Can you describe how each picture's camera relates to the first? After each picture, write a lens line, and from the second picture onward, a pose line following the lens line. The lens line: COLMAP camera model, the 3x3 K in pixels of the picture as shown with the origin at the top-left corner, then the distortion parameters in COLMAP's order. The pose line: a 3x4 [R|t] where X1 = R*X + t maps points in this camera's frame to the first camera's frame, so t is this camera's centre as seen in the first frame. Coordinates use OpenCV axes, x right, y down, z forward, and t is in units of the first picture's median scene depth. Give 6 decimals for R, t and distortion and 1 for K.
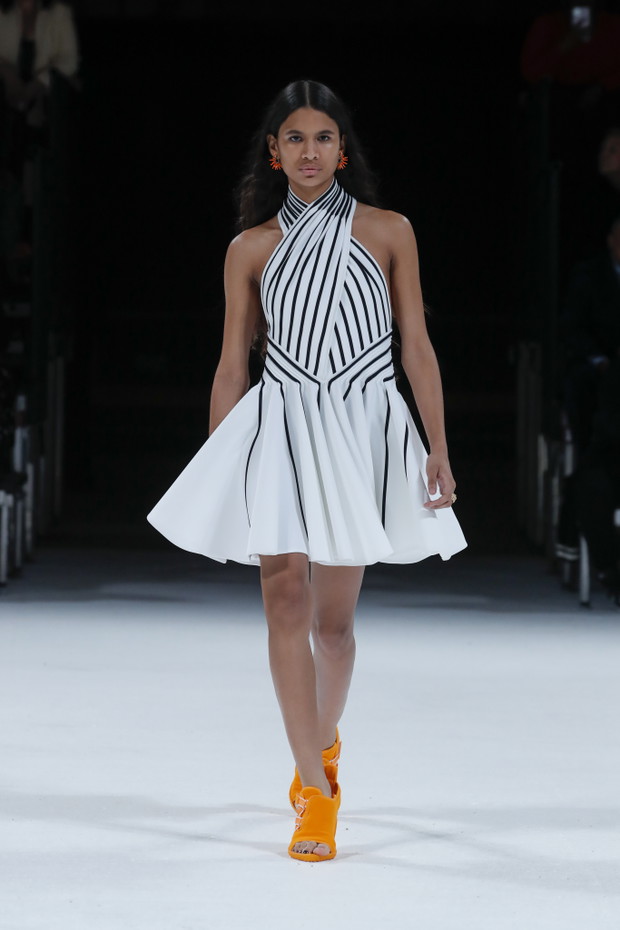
lens RADIAL K [[3466.9, 0, 309.1], [0, 3466.9, 466.0], [0, 0, 1]] dist [0.213260, 2.439300]
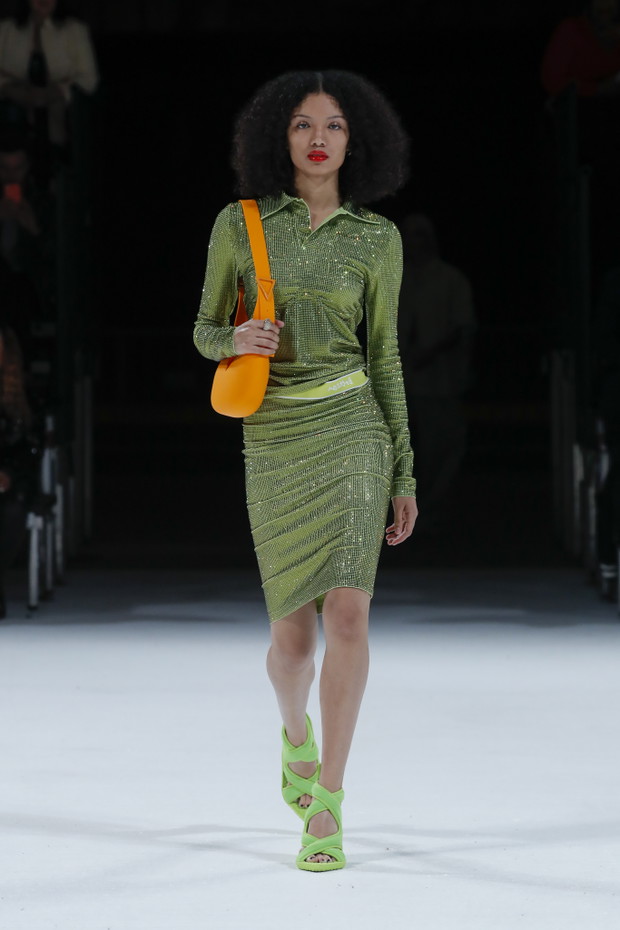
lens RADIAL K [[3776.4, 0, 310.4], [0, 3776.4, 465.5], [0, 0, 1]] dist [0.245432, 4.981396]
pose [[0.999754, -0.022016, -0.002558, -0.006025], [0.022010, 0.999755, -0.002446, -0.001993], [0.002612, 0.002389, 0.999994, -0.075348]]
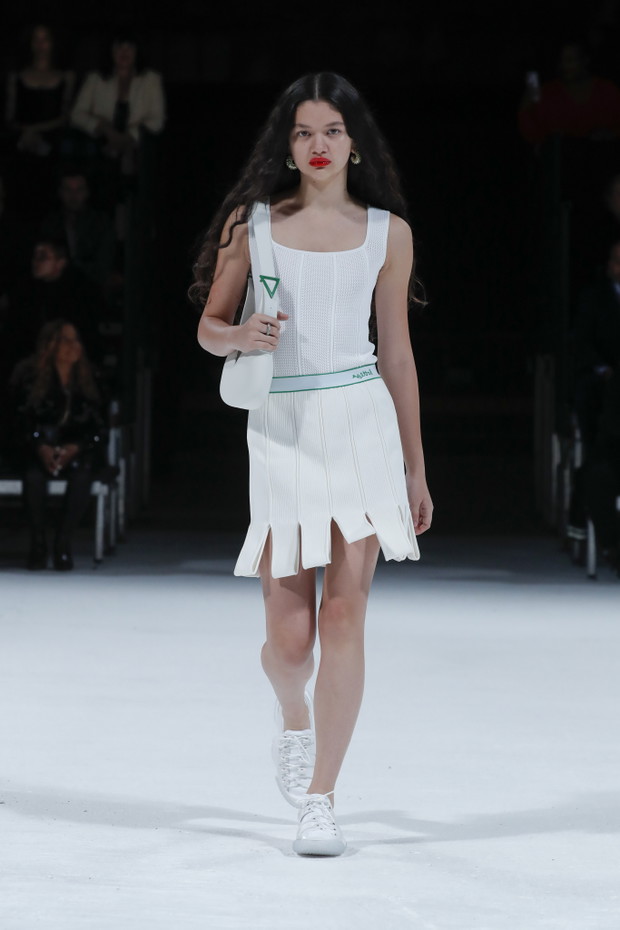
lens RADIAL K [[3472.1, 0, 309.7], [0, 3472.1, 463.3], [0, 0, 1]] dist [0.106049, -0.212811]
pose [[0.999998, -0.001985, -0.000283, -0.016207], [0.001987, 0.999988, 0.004489, -0.004304], [0.000274, -0.004490, 0.999990, -0.182441]]
